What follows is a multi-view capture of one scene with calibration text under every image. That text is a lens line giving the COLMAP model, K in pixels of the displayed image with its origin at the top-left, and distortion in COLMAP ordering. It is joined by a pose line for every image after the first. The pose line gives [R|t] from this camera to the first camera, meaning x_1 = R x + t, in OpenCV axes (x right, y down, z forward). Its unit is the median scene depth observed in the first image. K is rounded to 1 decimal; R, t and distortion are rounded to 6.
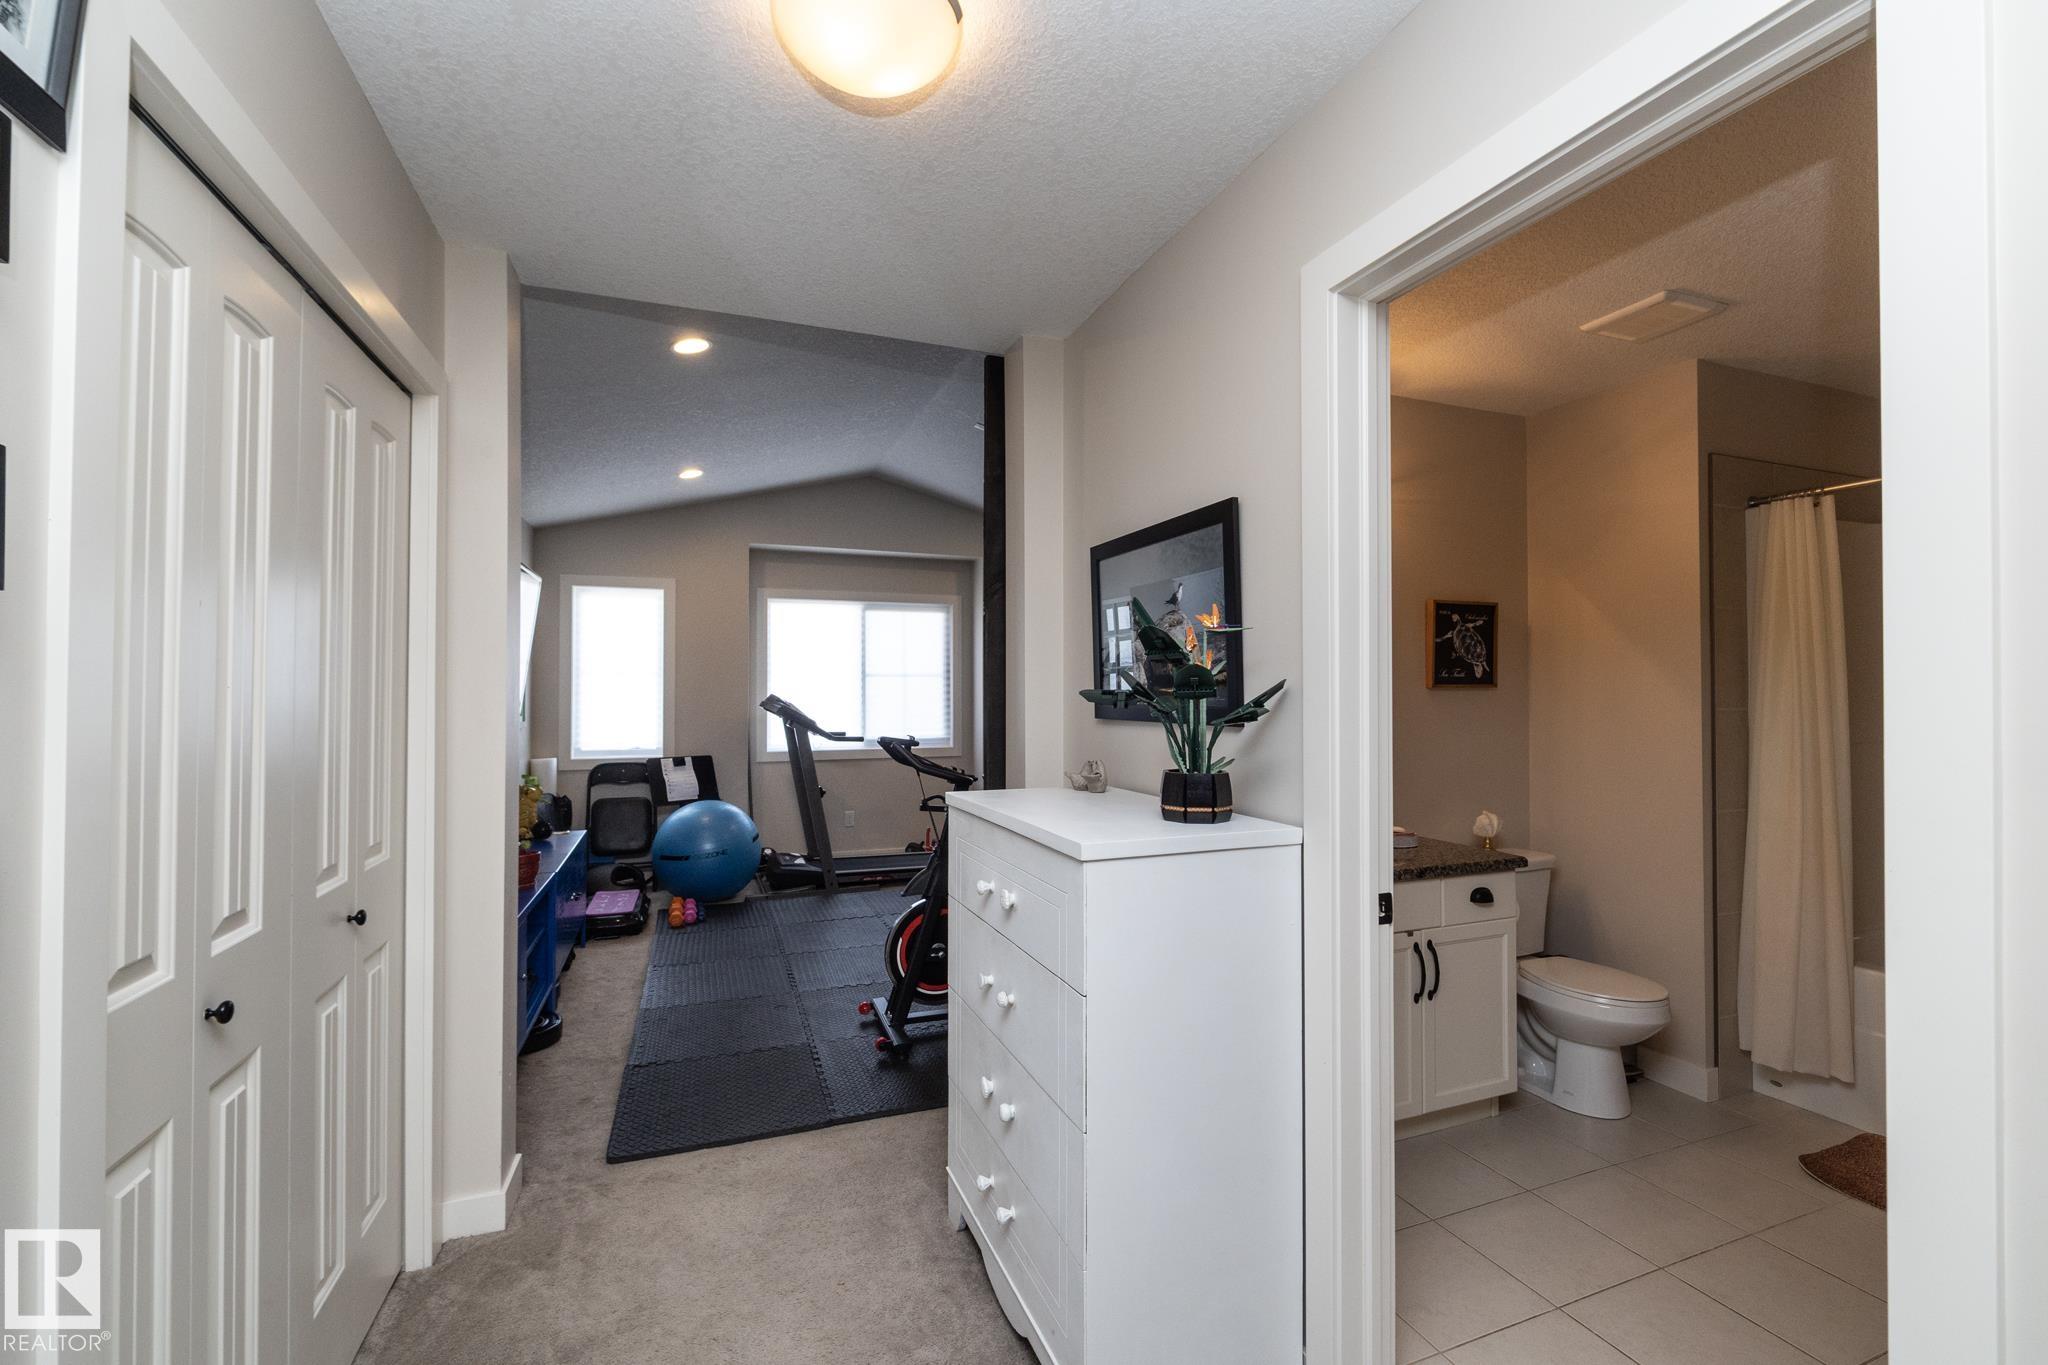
lens RADIAL K [[863.4, 0, 1020.3], [0, 863.4, 680.8], [0, 0, 1]] dist [-0.008787, -0.000075]
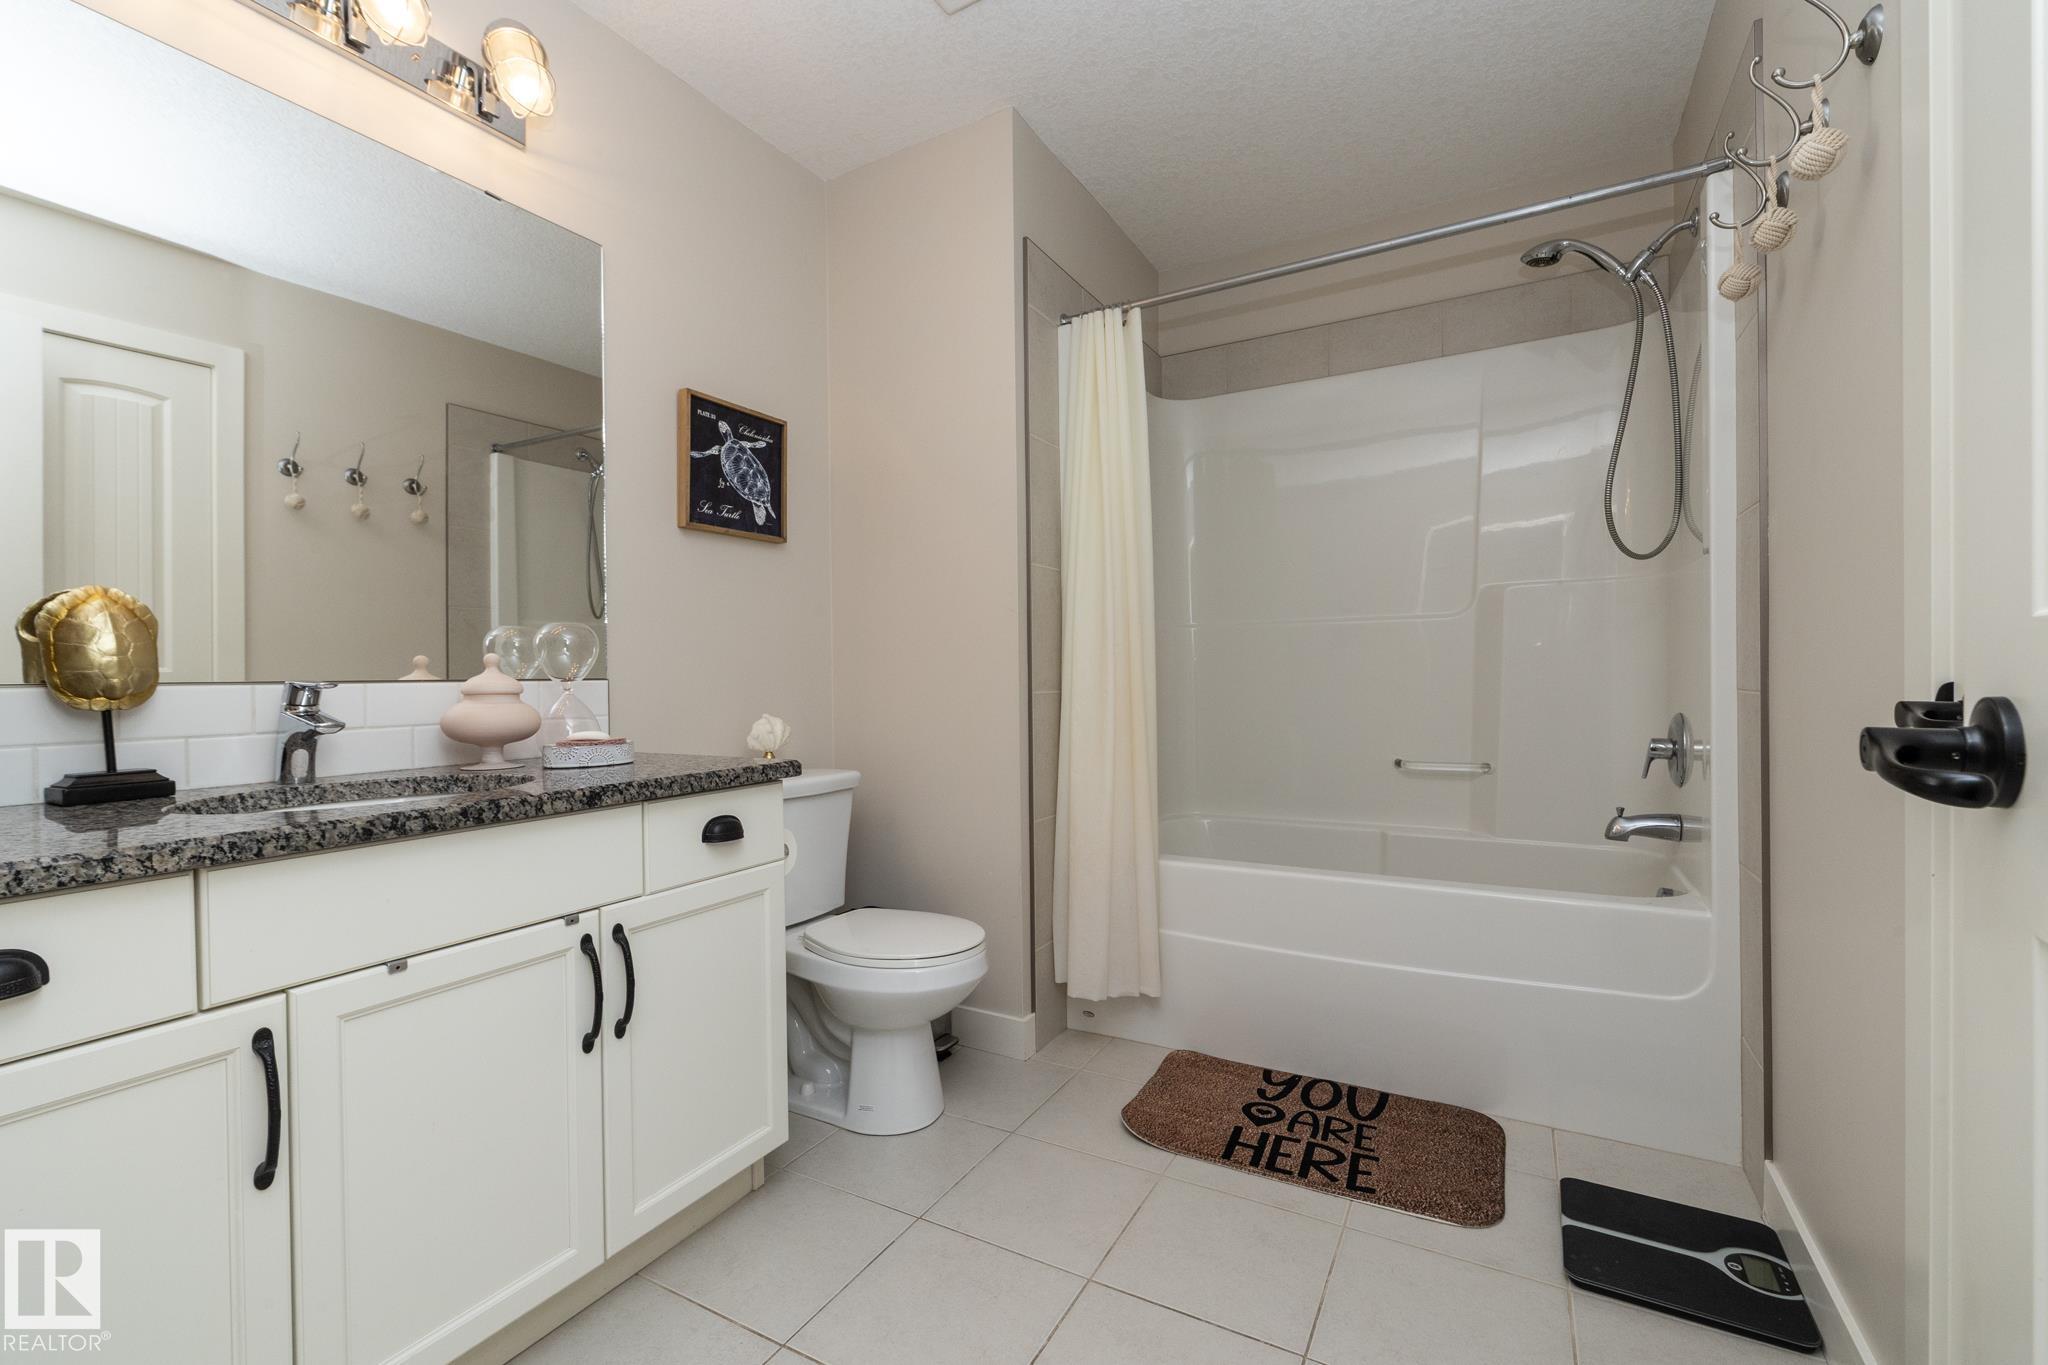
lens RADIAL K [[863.4, 0, 1025.5], [0, 863.4, 678.3], [0, 0, 1]] dist [-0.008787, -0.000075]
pose [[0.767538, -0.010484, 0.640917, 0.294331], [0.001516, 0.999893, 0.014541, 0.127677], [-0.641001, -0.010189, 0.767472, 0.390373]]
